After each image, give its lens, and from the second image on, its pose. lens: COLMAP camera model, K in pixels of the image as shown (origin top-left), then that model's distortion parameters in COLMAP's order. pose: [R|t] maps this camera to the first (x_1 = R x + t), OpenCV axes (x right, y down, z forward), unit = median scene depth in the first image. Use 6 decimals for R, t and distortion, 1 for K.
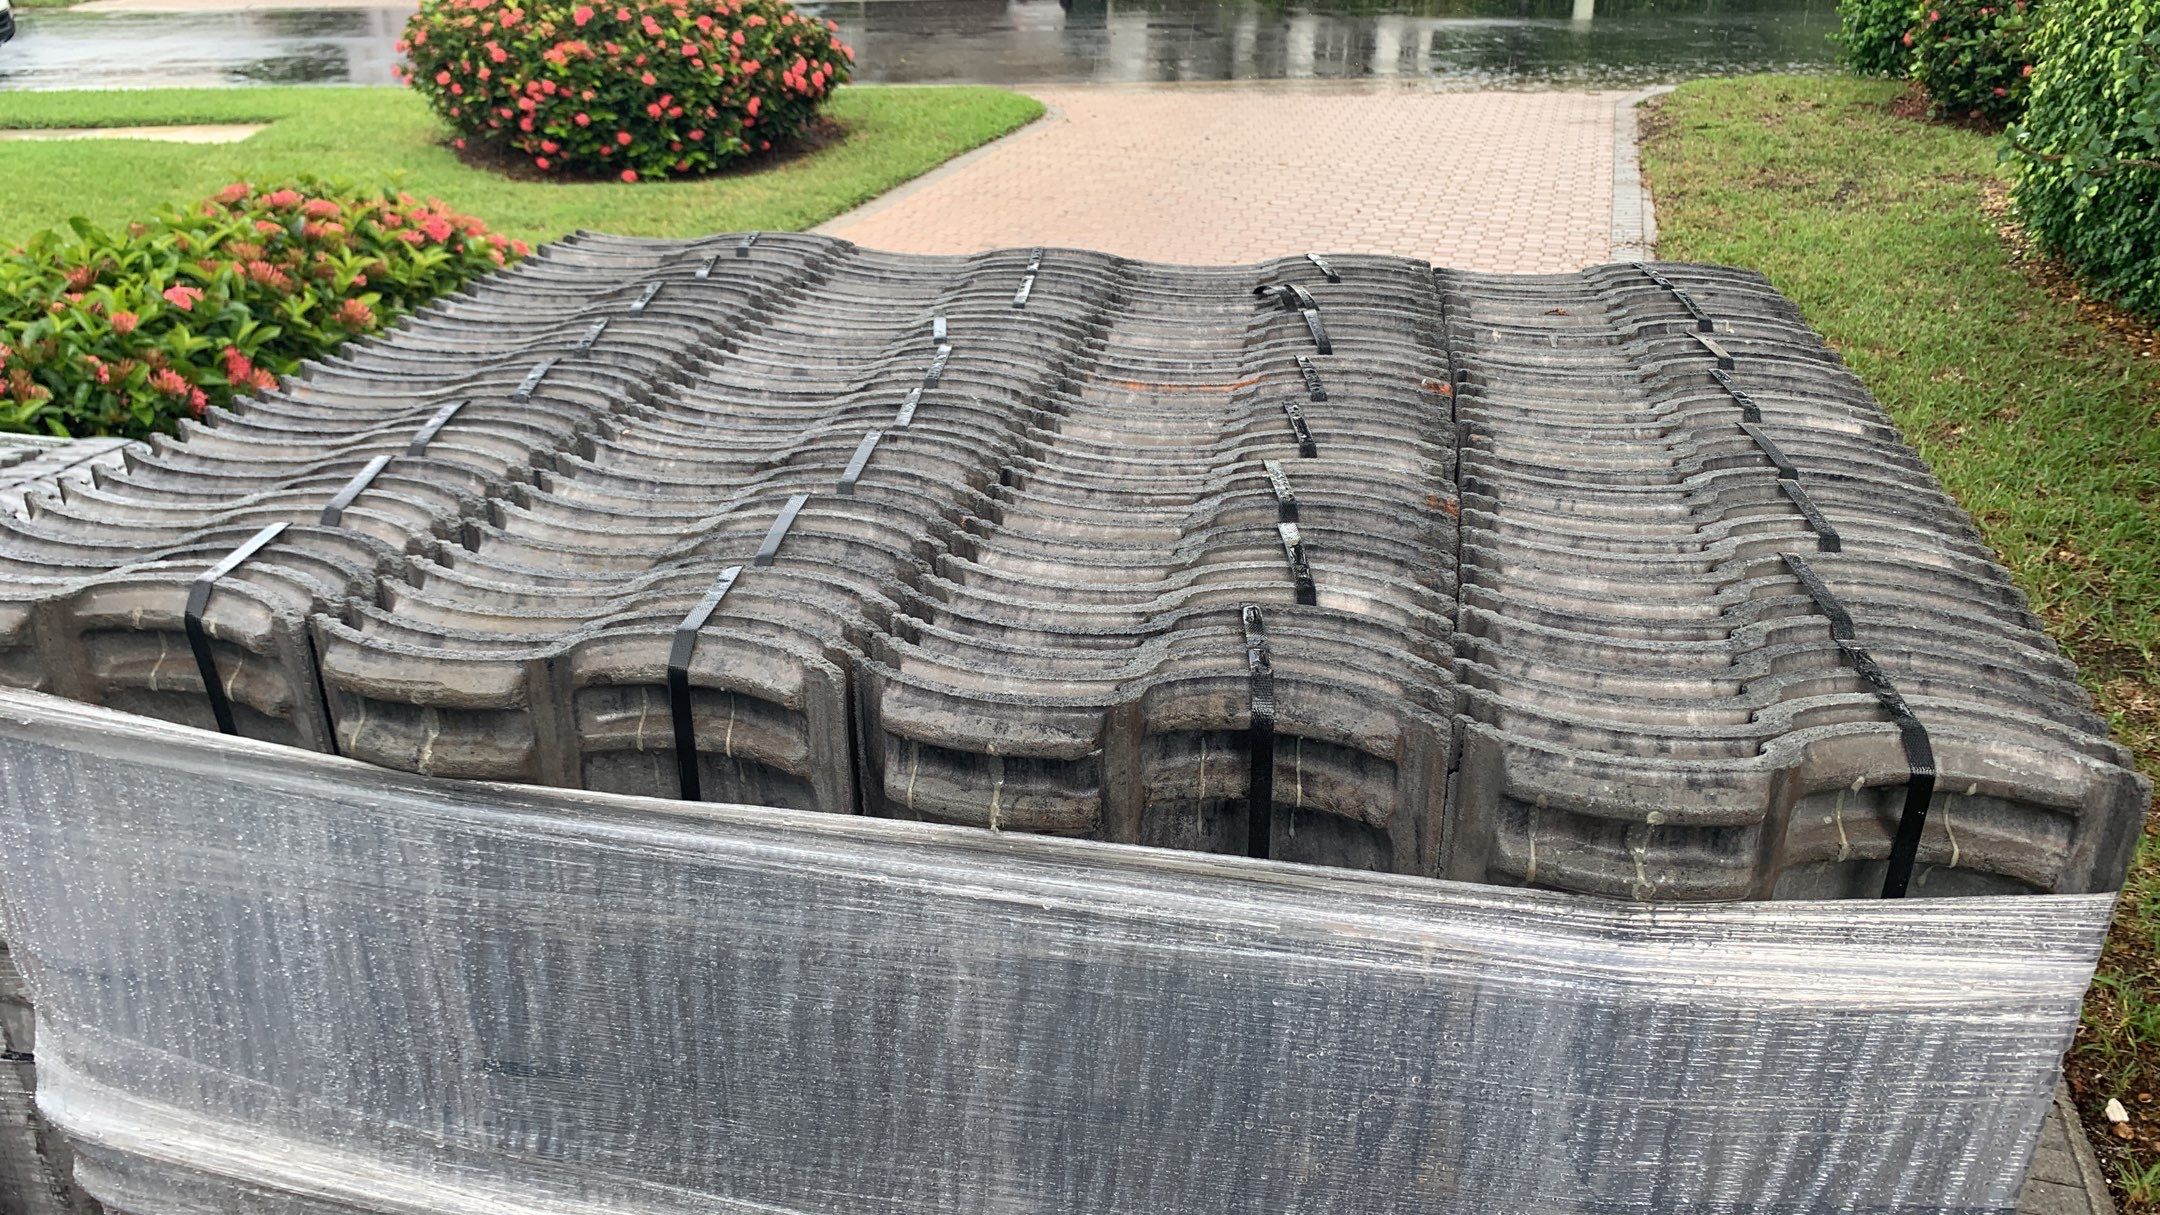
lens RADIAL K [[1701.6, 0, 1077.9], [0, 1701.6, 610.4], [0, 0, 1]] dist [0.033702, -0.017027]
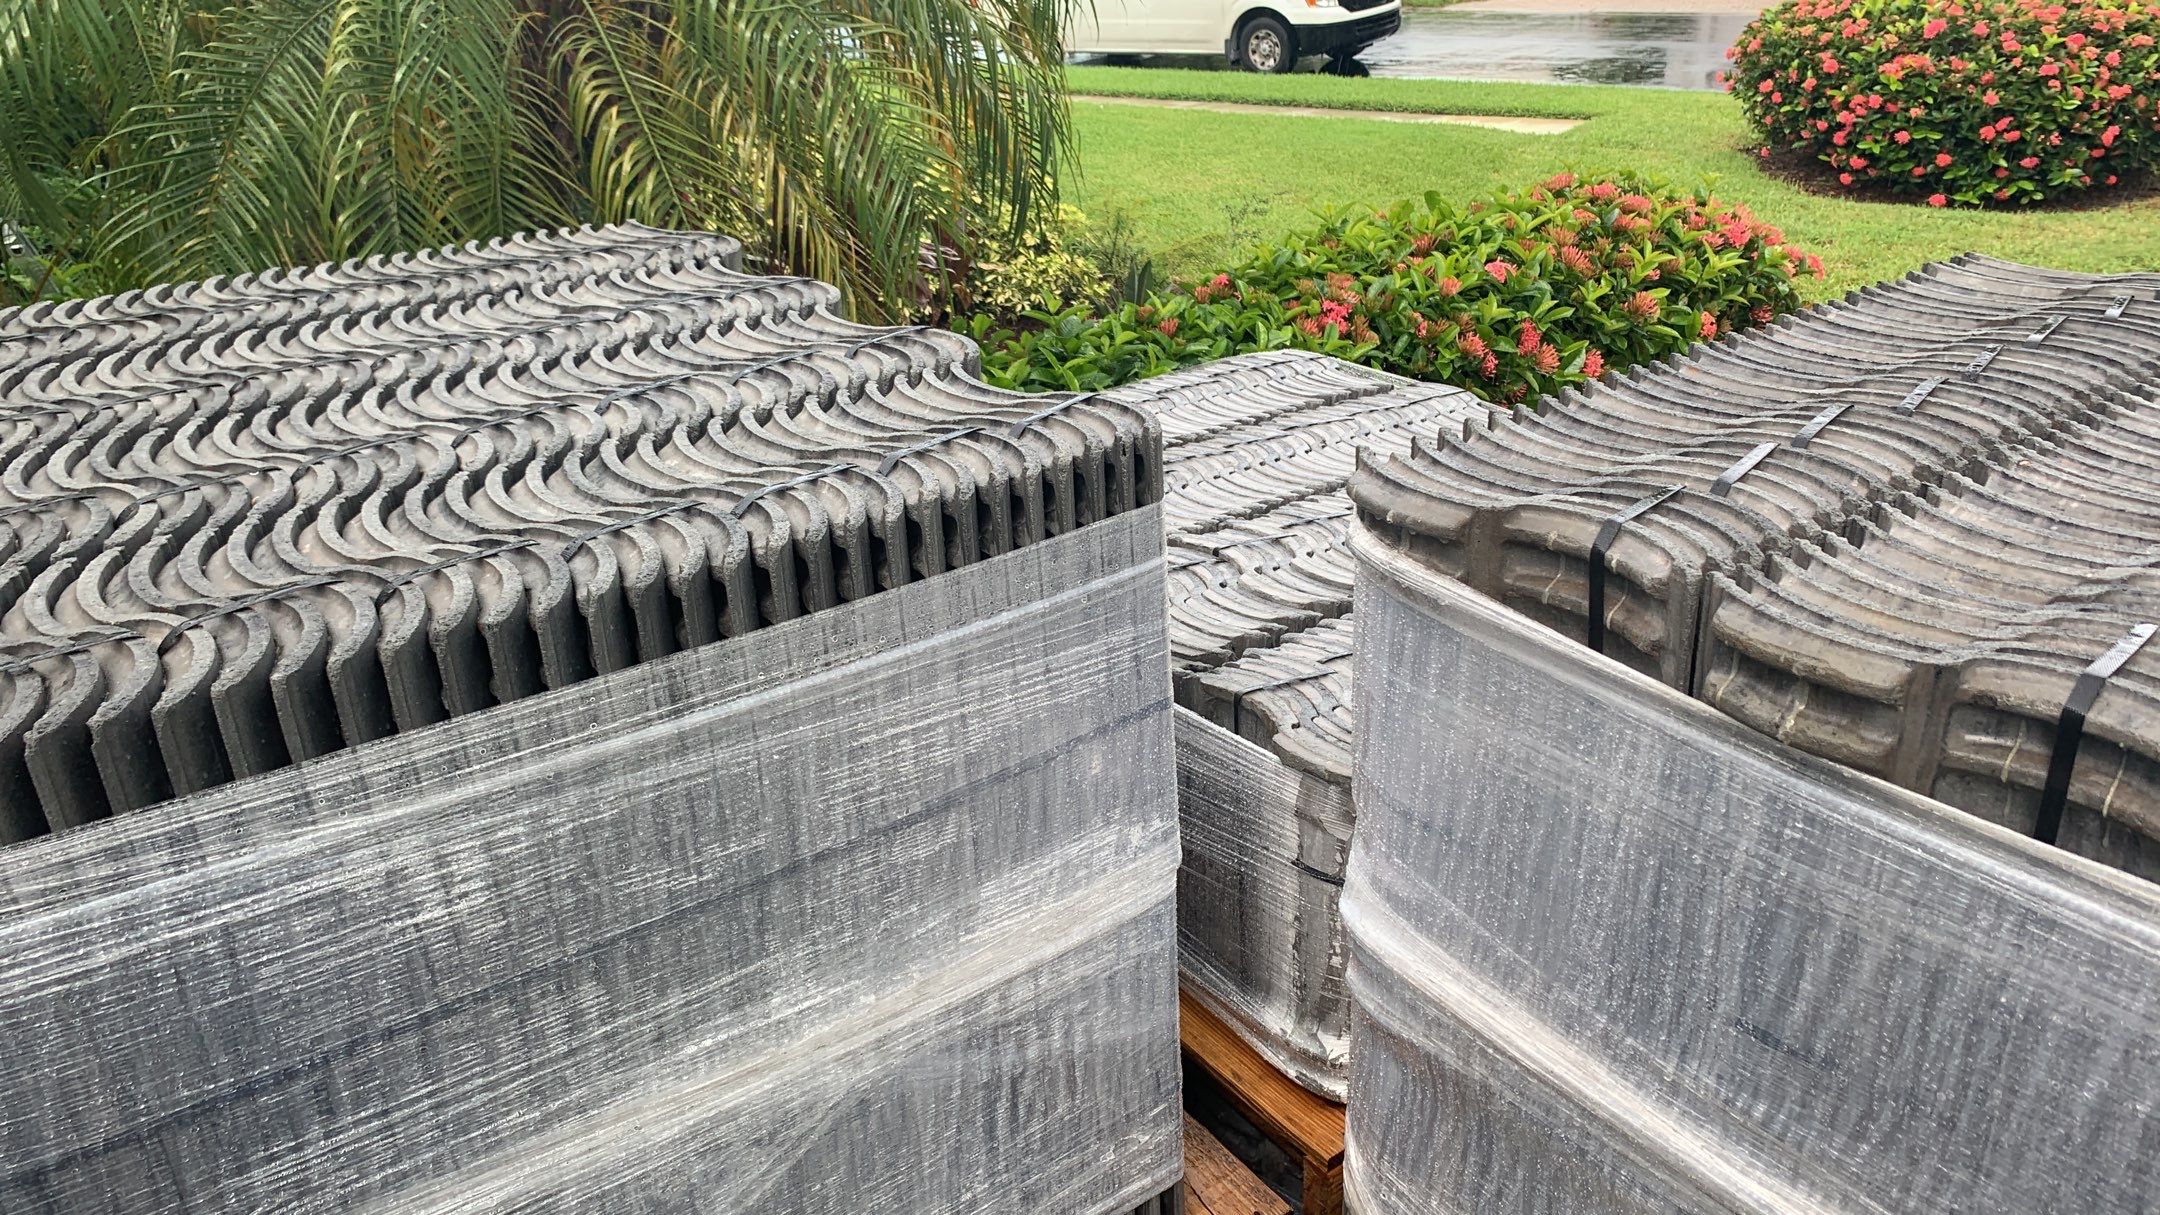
lens RADIAL K [[1701.6, 0, 1081.9], [0, 1701.6, 608.2], [0, 0, 1]] dist [0.033702, -0.017027]
pose [[0.769303, 0.242834, -0.590935, -0.082934], [-0.245642, 0.966275, 0.077286, 0.031631], [0.589773, 0.085703, 0.803009, -0.091185]]
